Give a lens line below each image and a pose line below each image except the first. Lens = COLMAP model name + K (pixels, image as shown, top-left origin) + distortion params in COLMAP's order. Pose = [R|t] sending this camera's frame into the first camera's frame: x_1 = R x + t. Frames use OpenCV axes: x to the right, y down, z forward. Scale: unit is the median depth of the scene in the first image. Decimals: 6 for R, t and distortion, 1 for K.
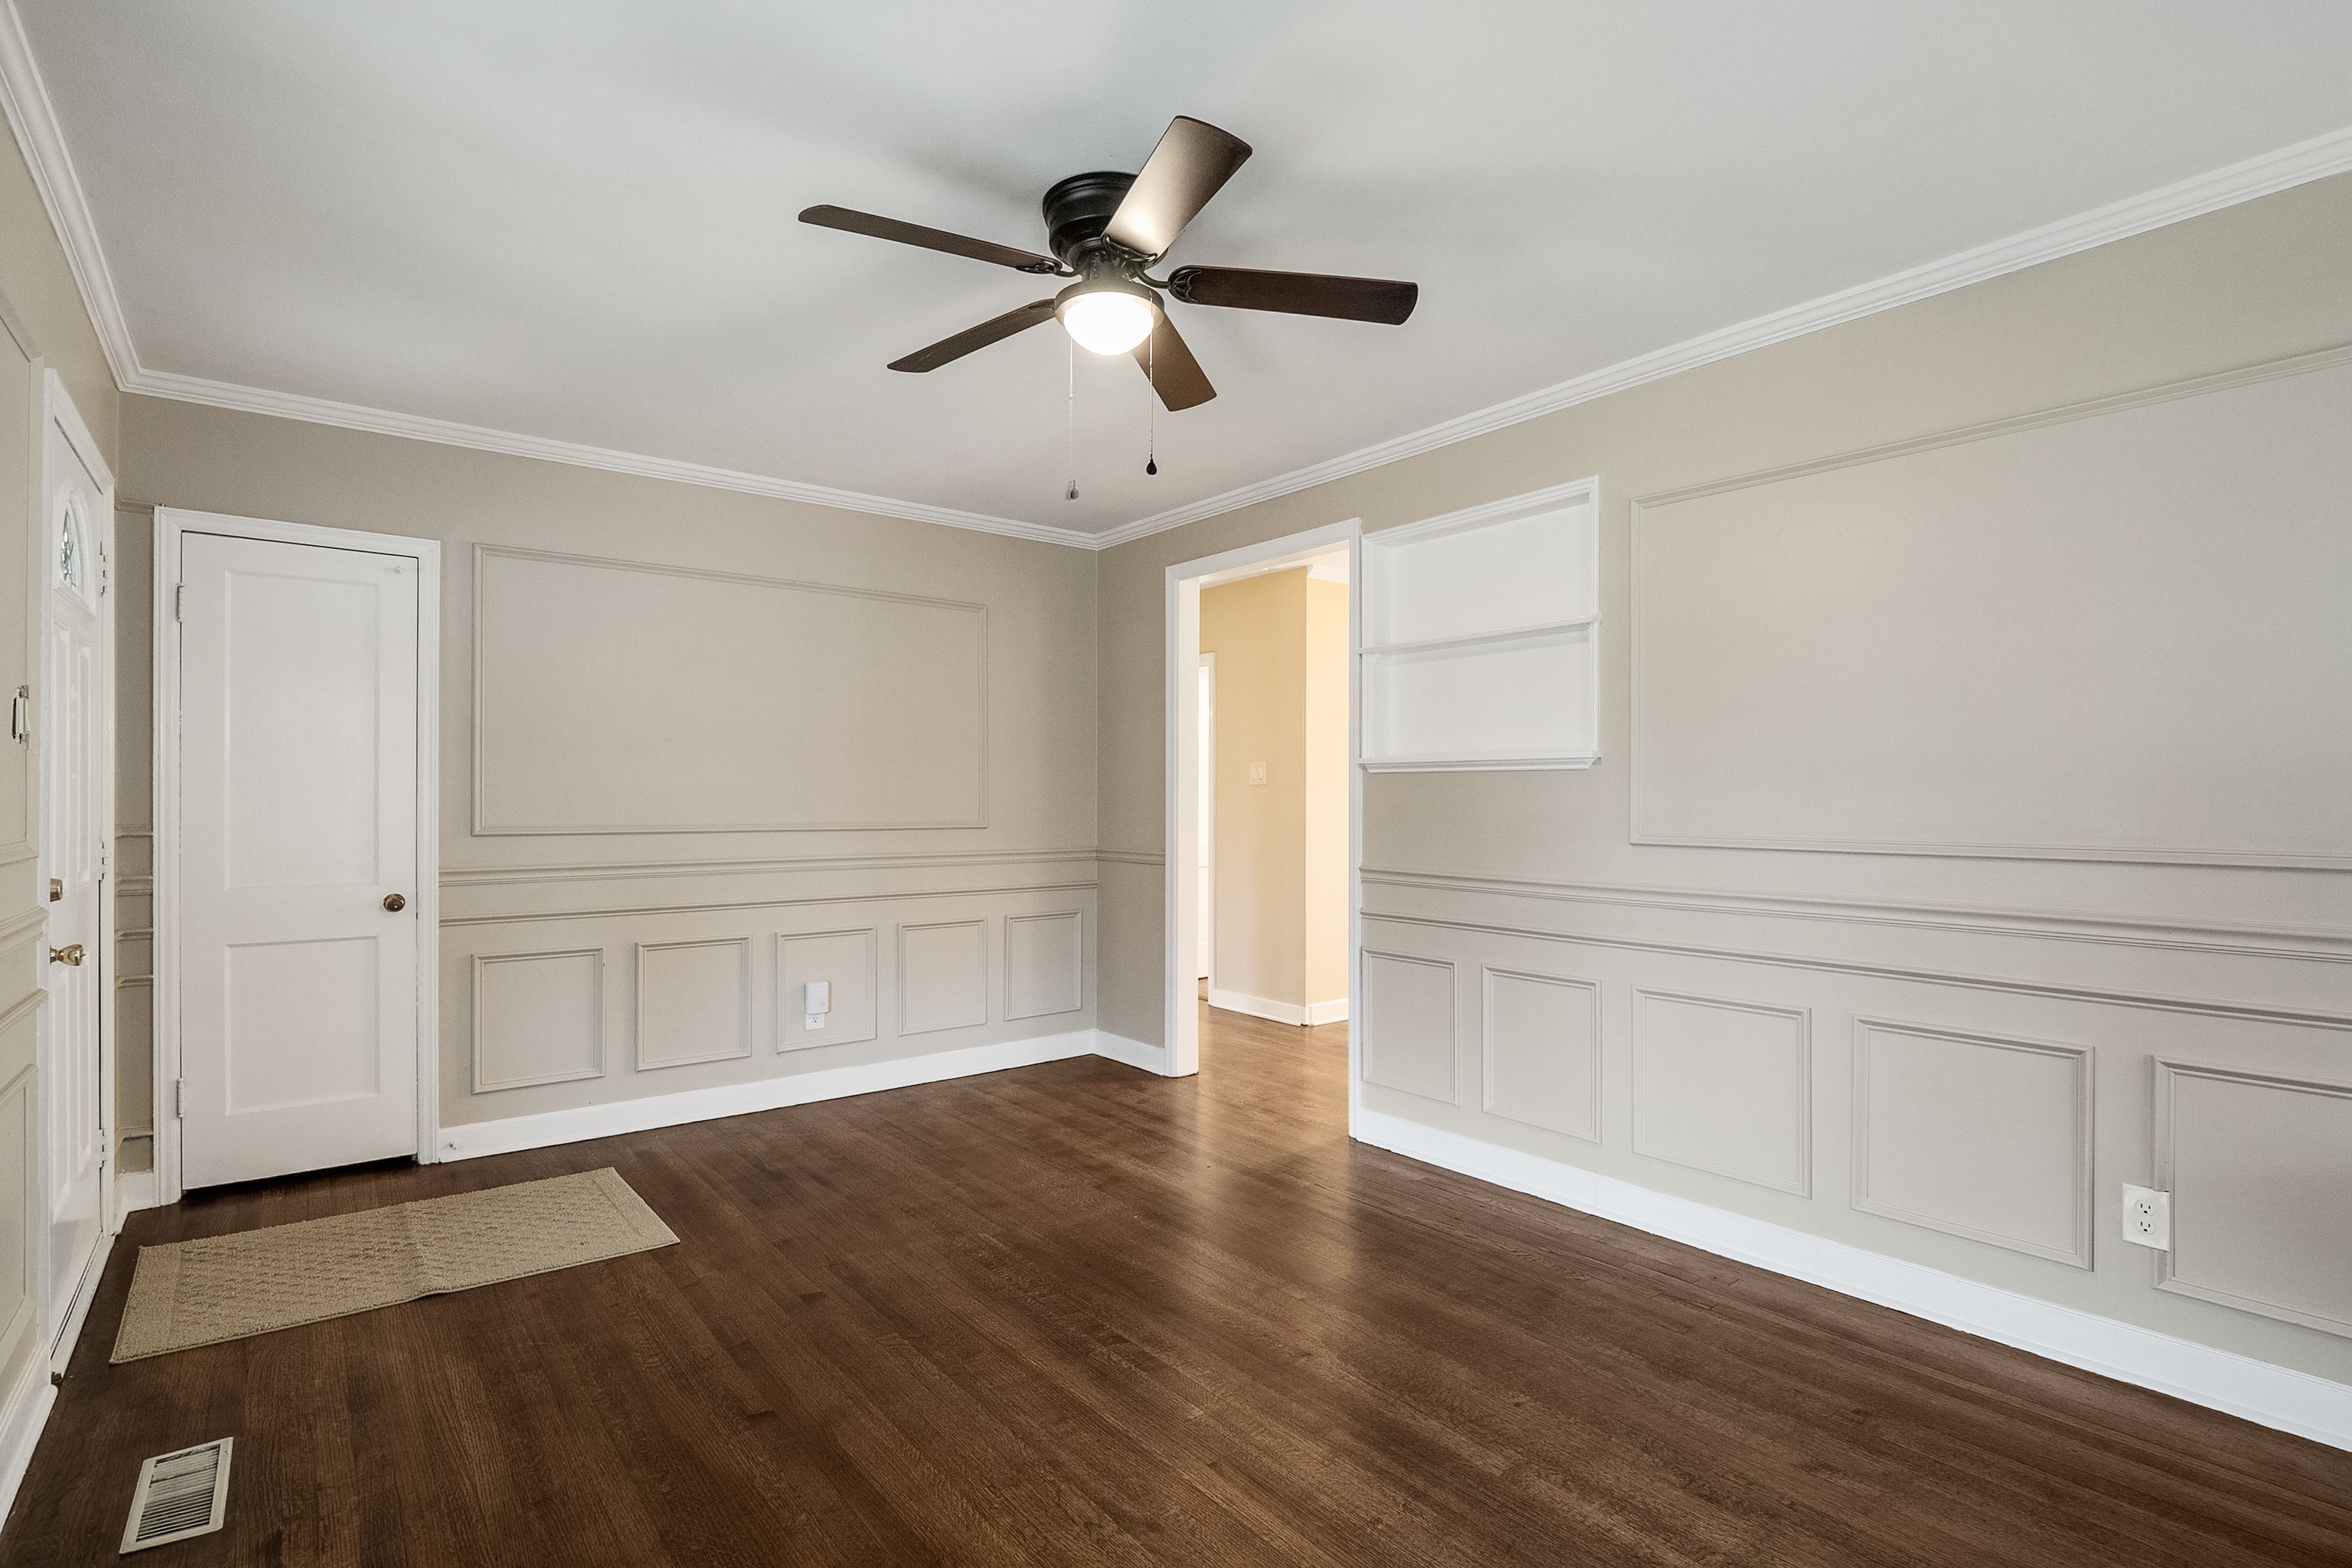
lens RADIAL K [[1122.1, 0, 1170.8], [0, 1122.1, 798.2], [0, 0, 1]] dist [-0.001514, -0.000287]
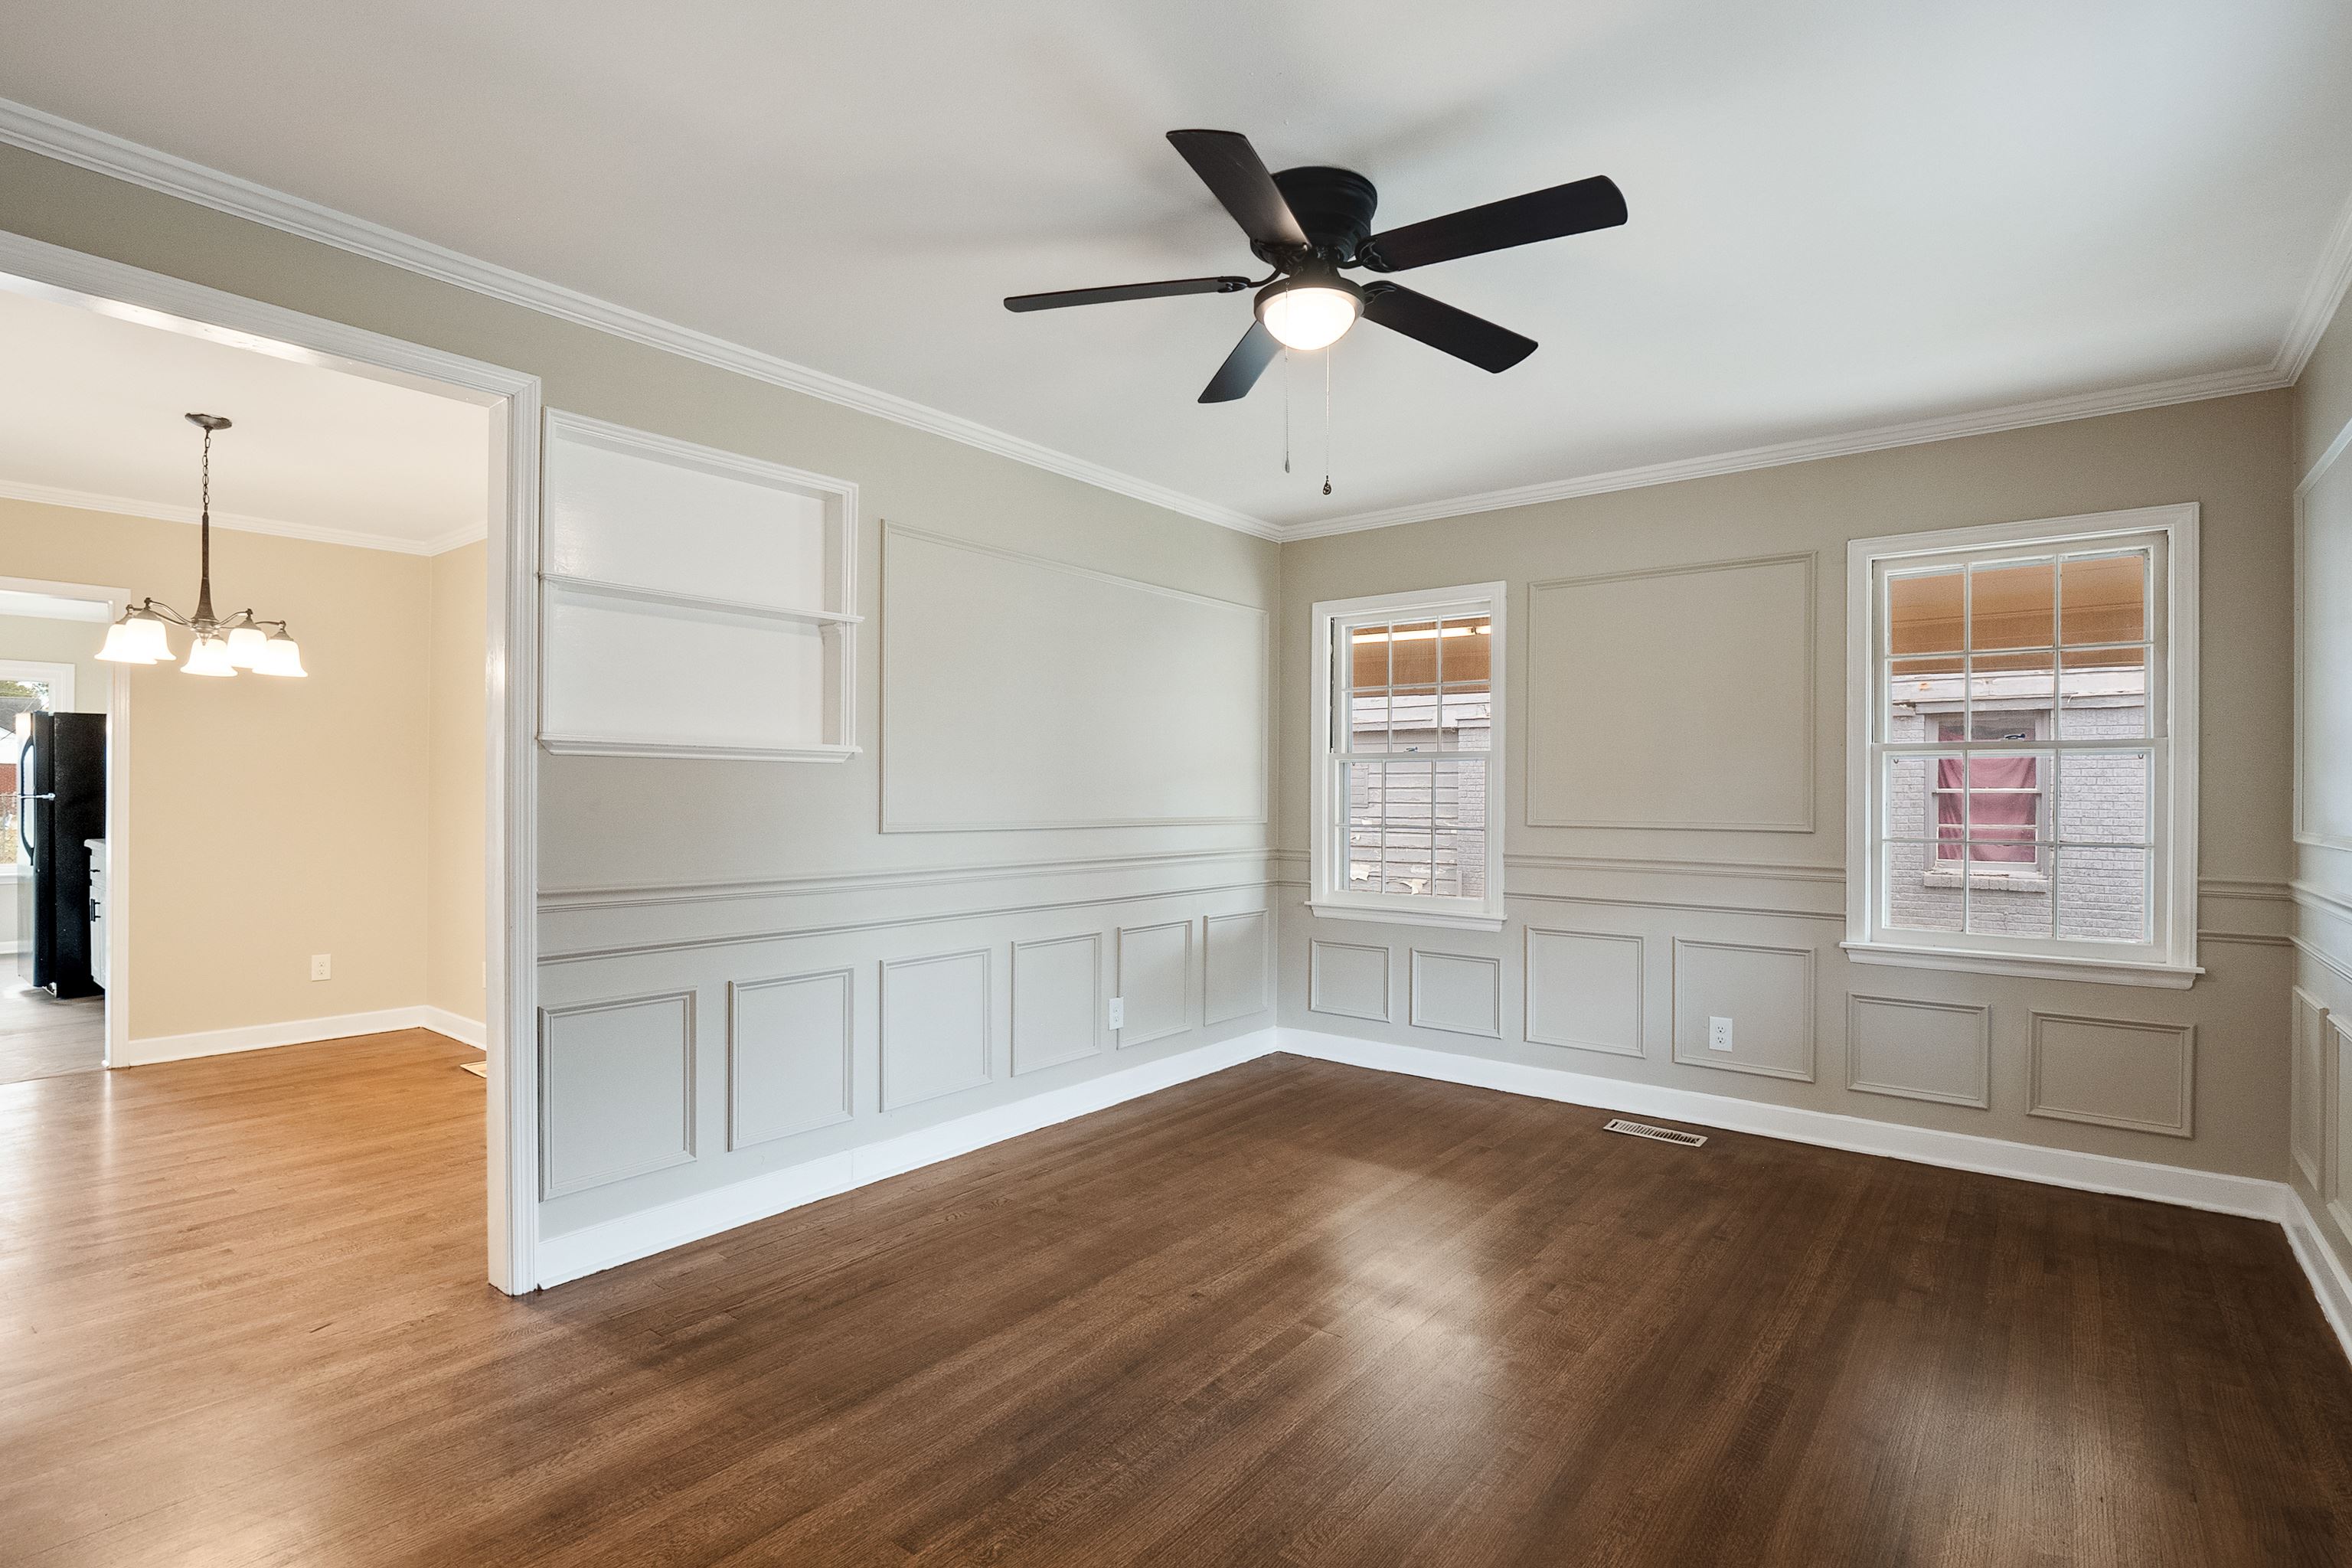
lens RADIAL K [[1114.6, 0, 1181.1], [0, 1114.6, 788.8], [0, 0, 1]] dist [-0.004585, -0.009787]
pose [[-0.230501, 0.000114, 0.973072, -0.640079], [-0.008051, 0.999966, -0.002025, -0.002543], [-0.973039, -0.008301, -0.230492, 0.858224]]
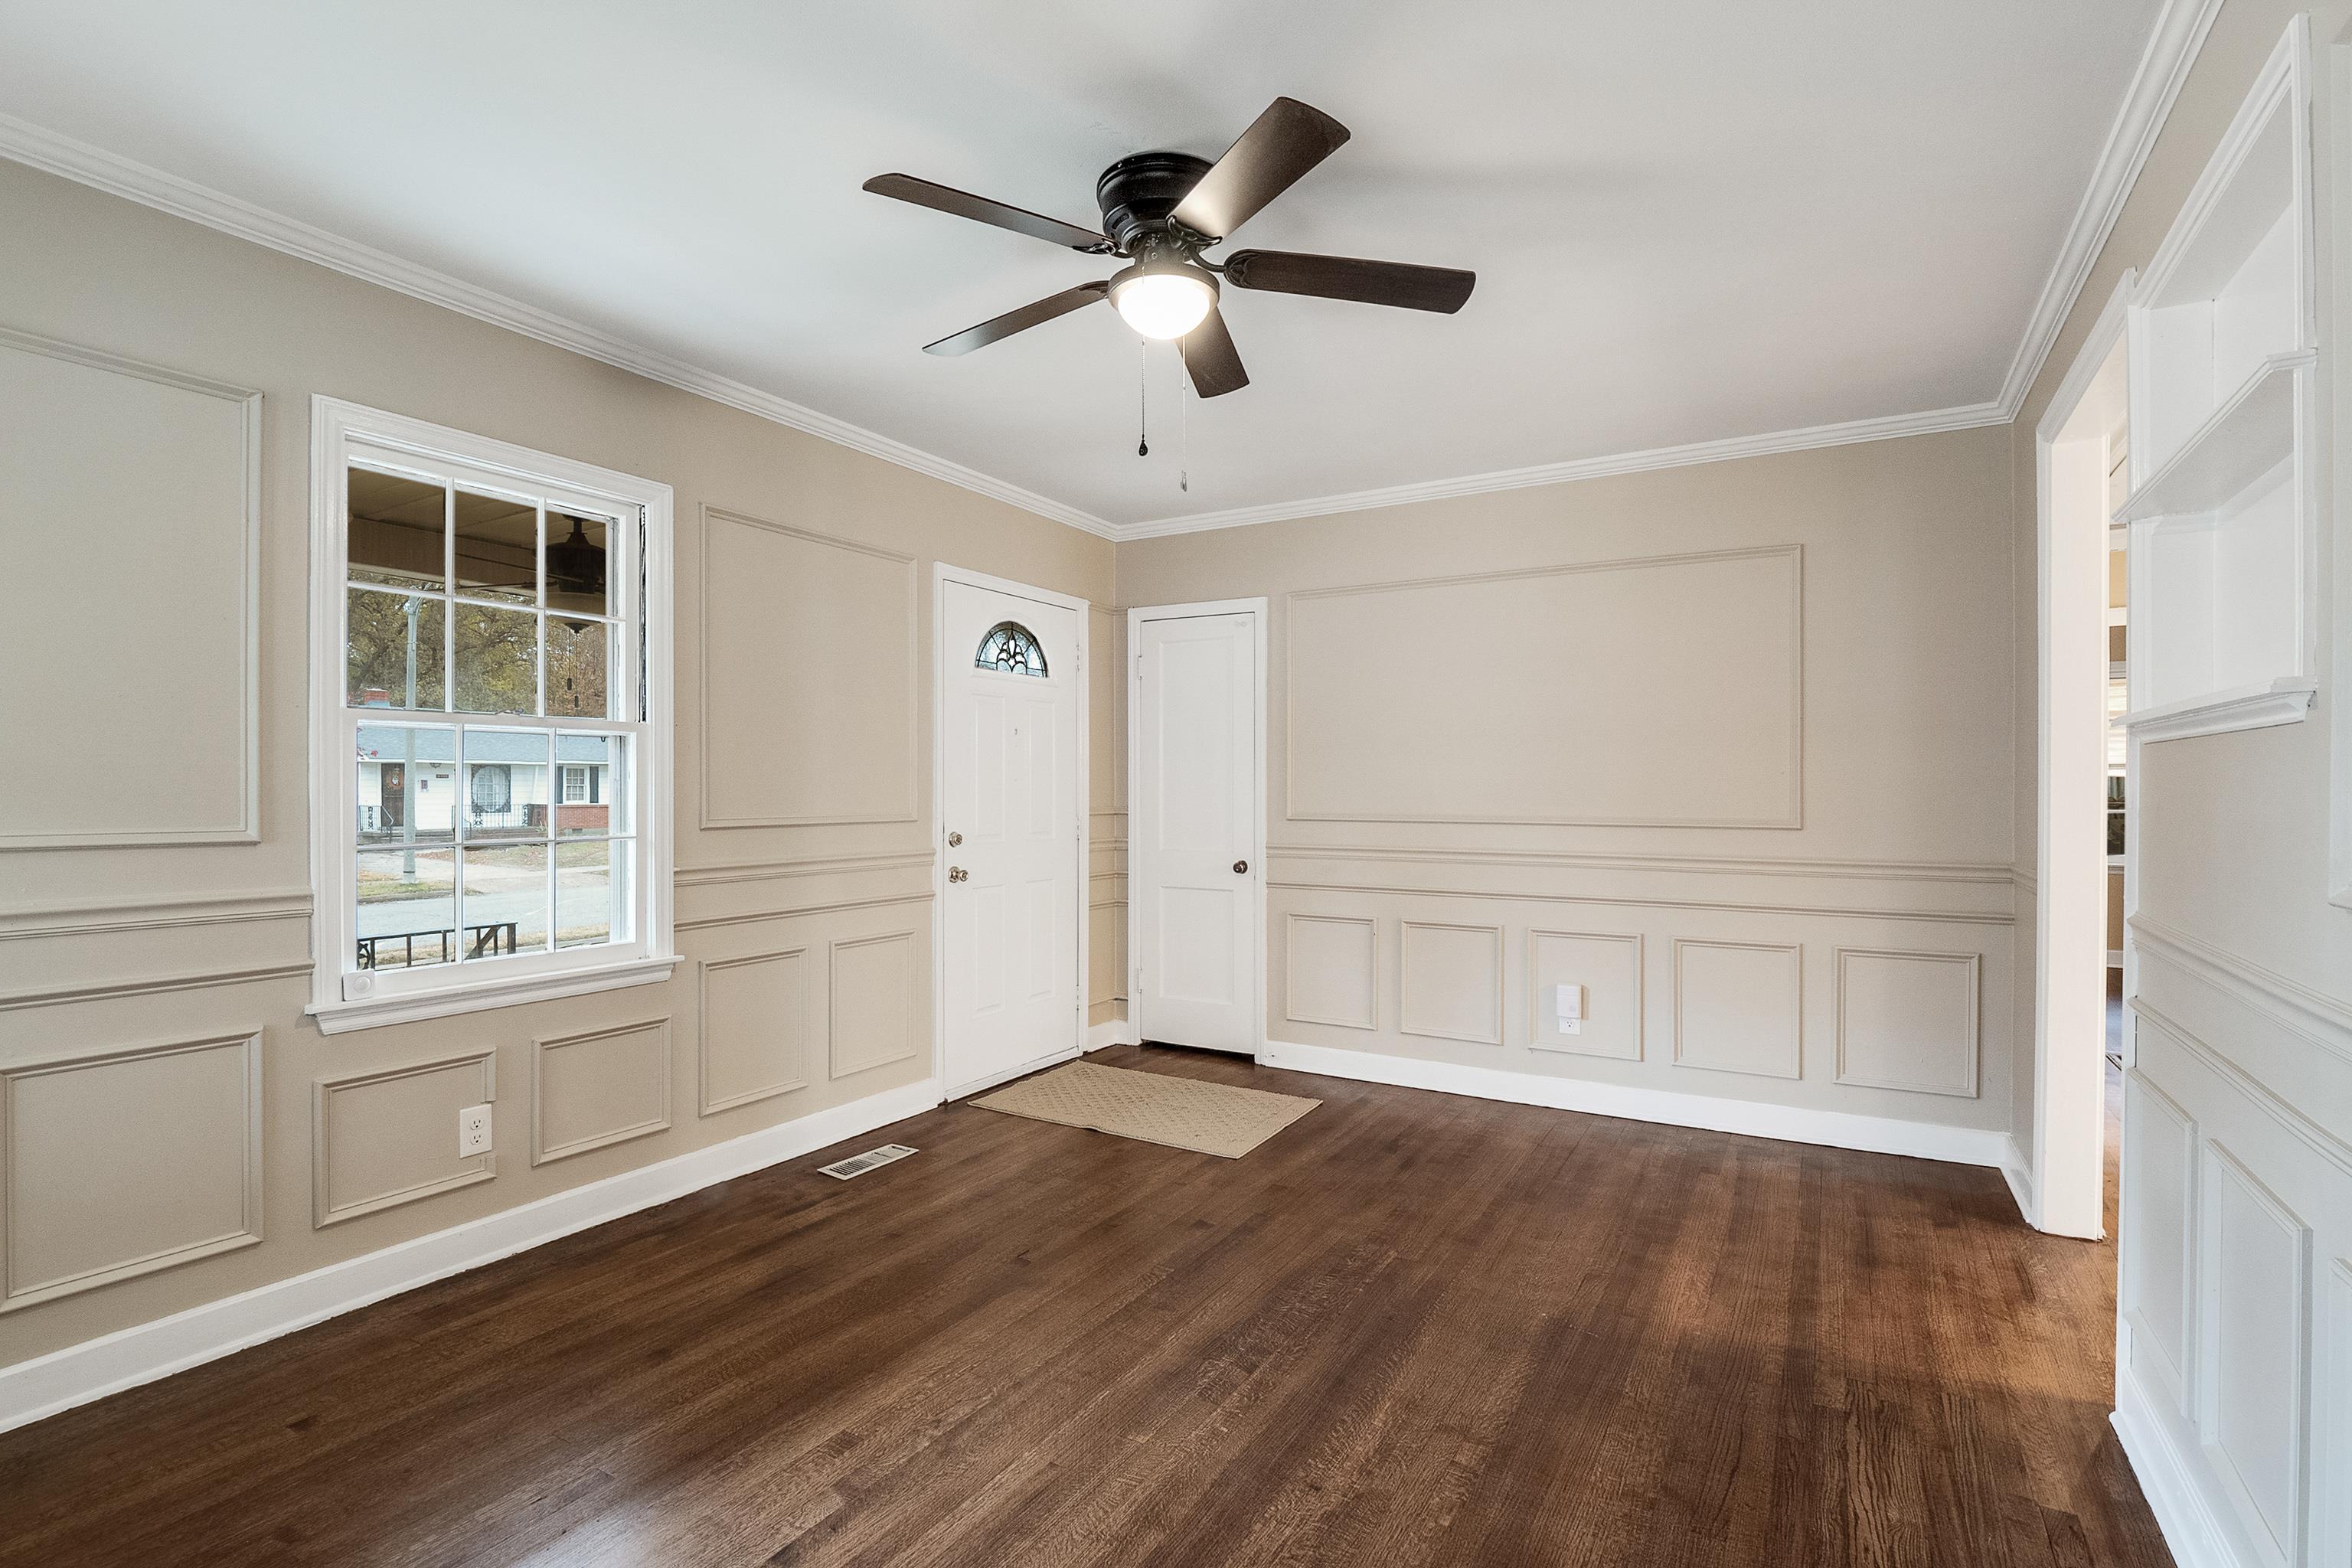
lens RADIAL K [[1136.5, 0, 1167.6], [0, 1136.5, 791.4], [0, 0, 1]] dist [0.000510, -0.011589]
pose [[0.355758, 0.001348, -0.934577, 0.566164], [-0.001304, 0.999999, 0.000946, -0.000044], [0.934577, 0.000883, 0.355760, 0.415701]]
